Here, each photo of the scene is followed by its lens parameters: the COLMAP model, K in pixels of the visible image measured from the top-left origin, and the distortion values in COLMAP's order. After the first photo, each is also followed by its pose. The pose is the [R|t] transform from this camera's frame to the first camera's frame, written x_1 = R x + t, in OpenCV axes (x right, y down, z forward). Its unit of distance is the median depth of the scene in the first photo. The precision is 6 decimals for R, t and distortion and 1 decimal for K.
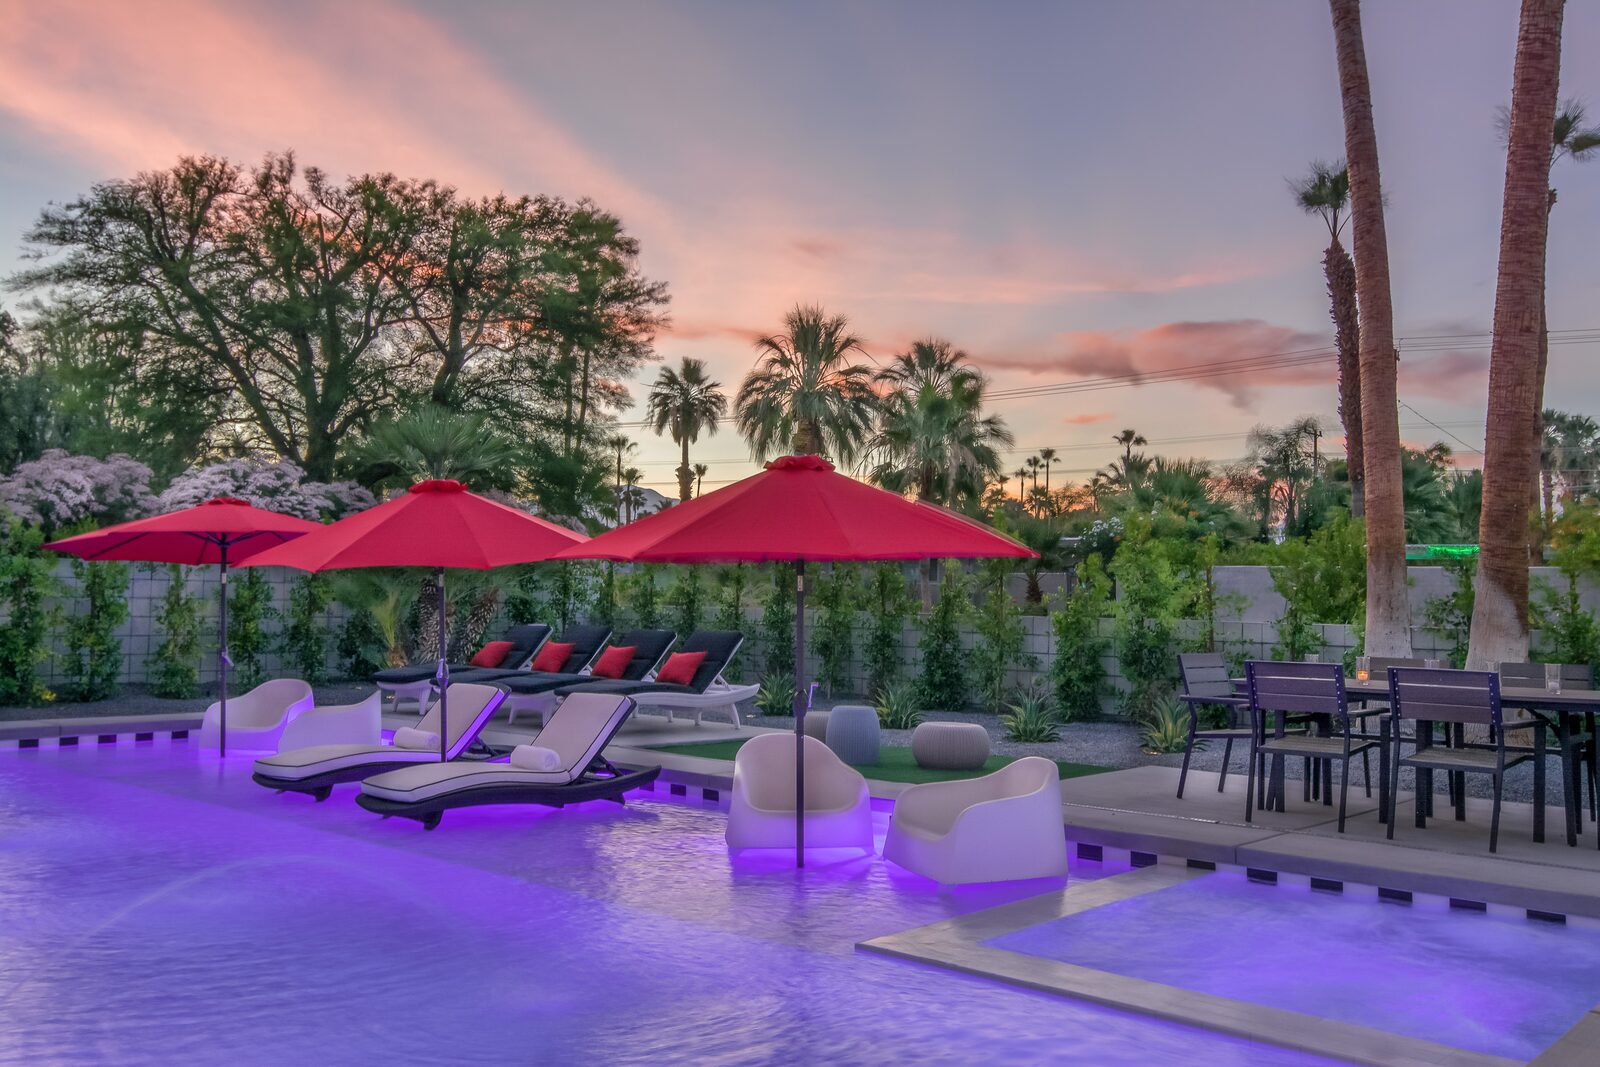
lens RADIAL K [[1455.7, 0, 800.0], [0, 1455.7, 533.5], [0, 0, 1]] dist [0.002751, -0.005697]
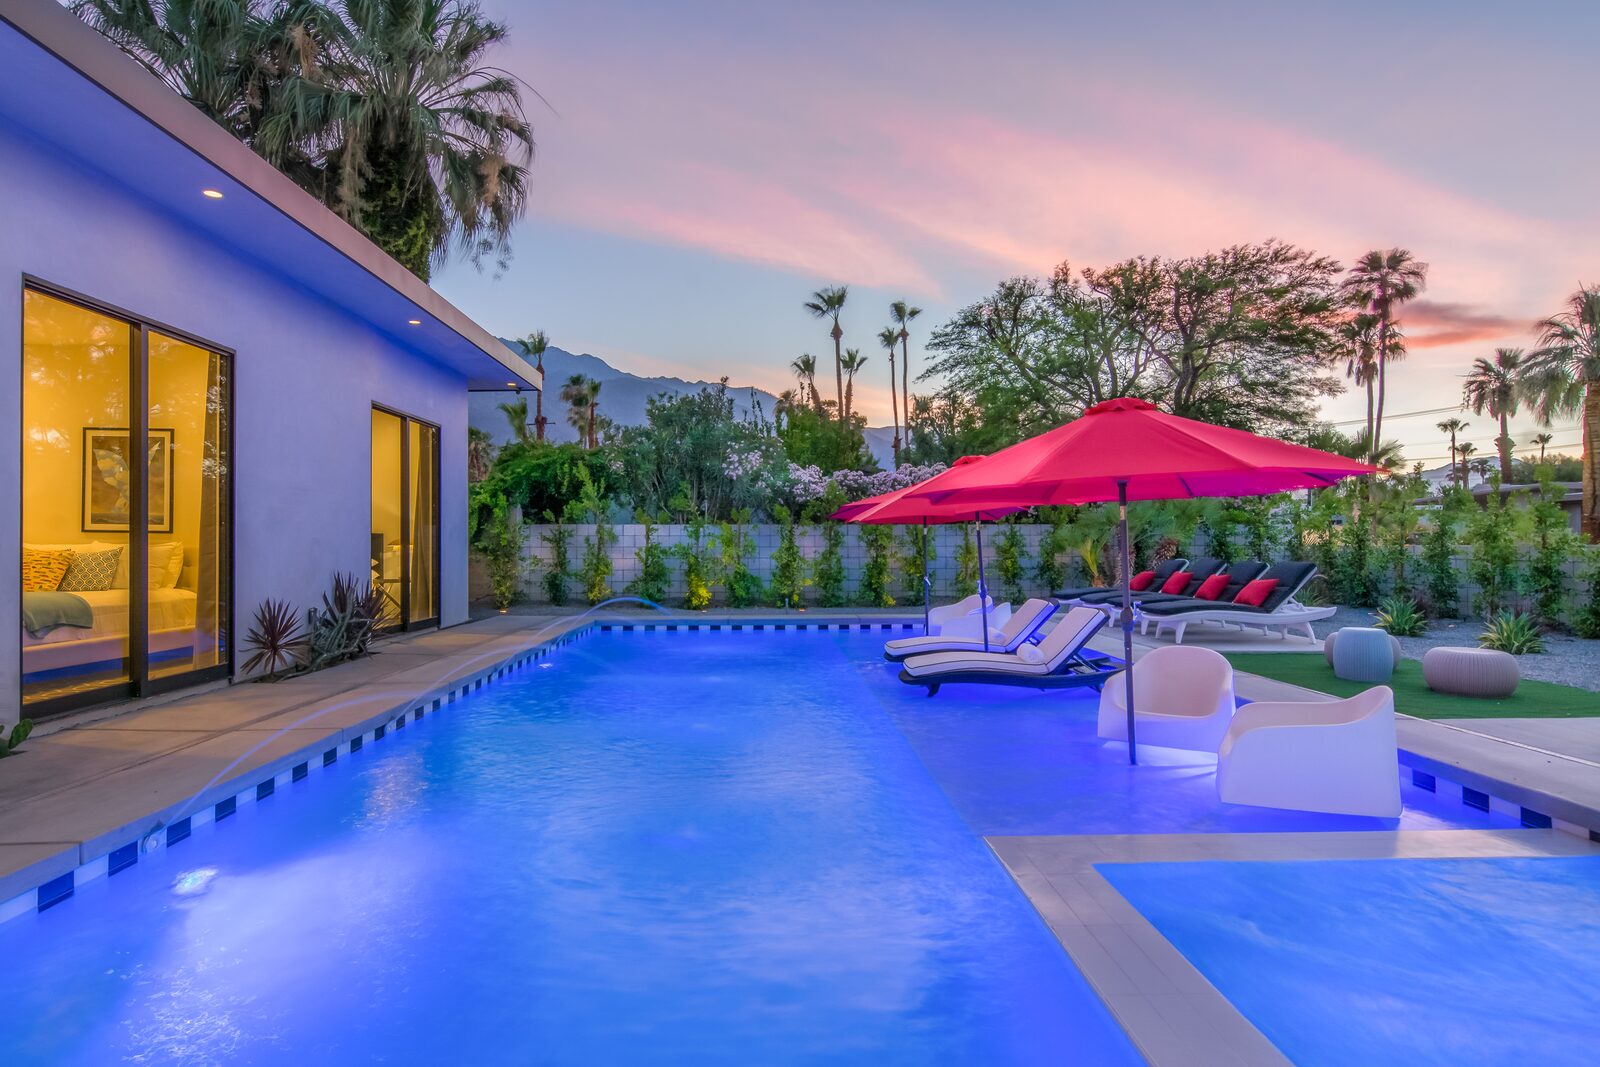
lens RADIAL K [[864.6, 0, 798.6], [0, 864.6, 537.3], [0, 0, 1]] dist [-0.000322, 0.000090]
pose [[0.680751, -0.029162, -0.731934, 0.134009], [0.049232, 0.998769, 0.005997, 0.015482], [0.730858, -0.040117, 0.681349, 0.149609]]
